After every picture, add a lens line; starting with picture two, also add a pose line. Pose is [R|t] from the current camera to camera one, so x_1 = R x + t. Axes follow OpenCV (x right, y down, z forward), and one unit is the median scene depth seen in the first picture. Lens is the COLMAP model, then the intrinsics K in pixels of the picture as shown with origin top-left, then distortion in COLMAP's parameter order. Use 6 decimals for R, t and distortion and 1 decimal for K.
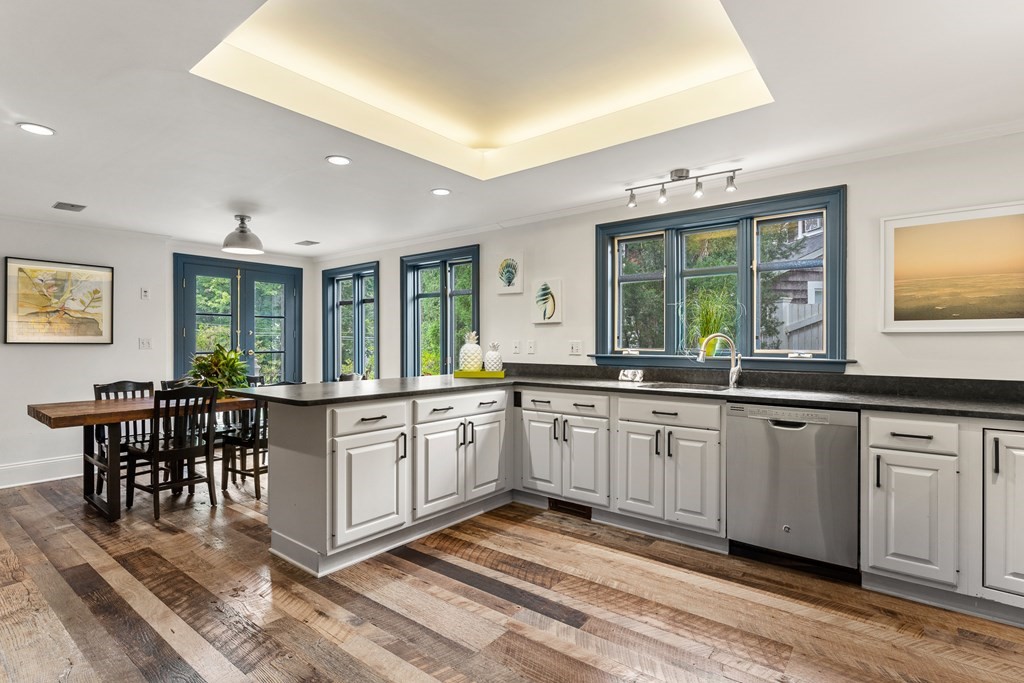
lens RADIAL K [[507.1, 0, 512.6], [0, 507.1, 342.7], [0, 0, 1]] dist [0.000804, -0.000042]
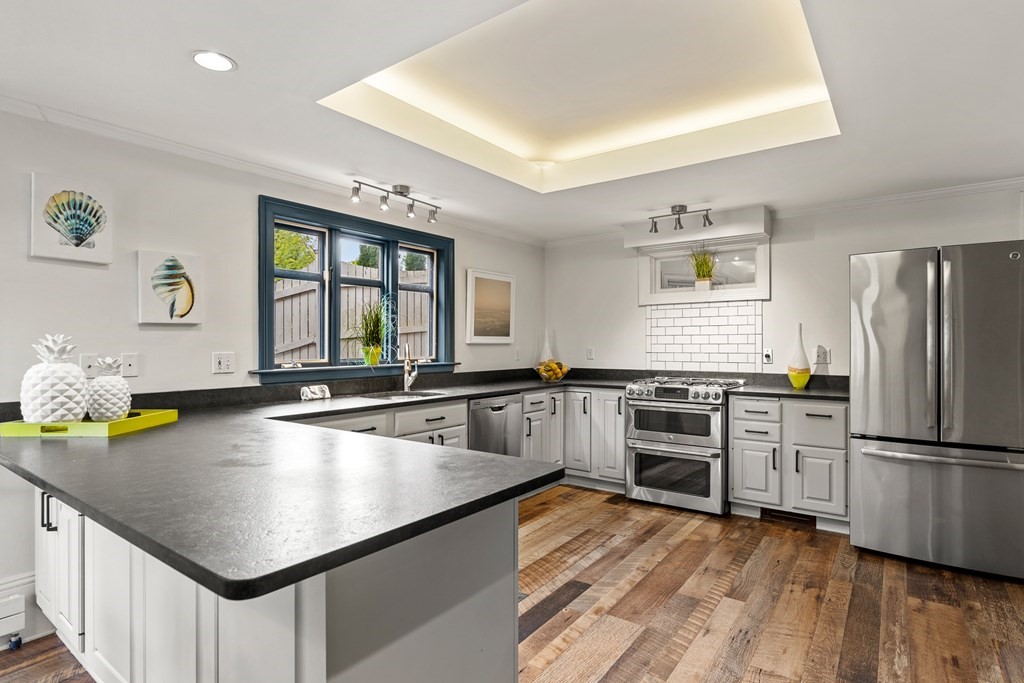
lens RADIAL K [[532.8, 0, 513.1], [0, 532.8, 341.2], [0, 0, 1]] dist [0.010242, -0.000760]
pose [[-0.035550, -0.001457, 0.999367, -0.911507], [-0.001407, 0.999998, 0.001407, -0.029993], [-0.999367, -0.001356, -0.035552, 0.961903]]
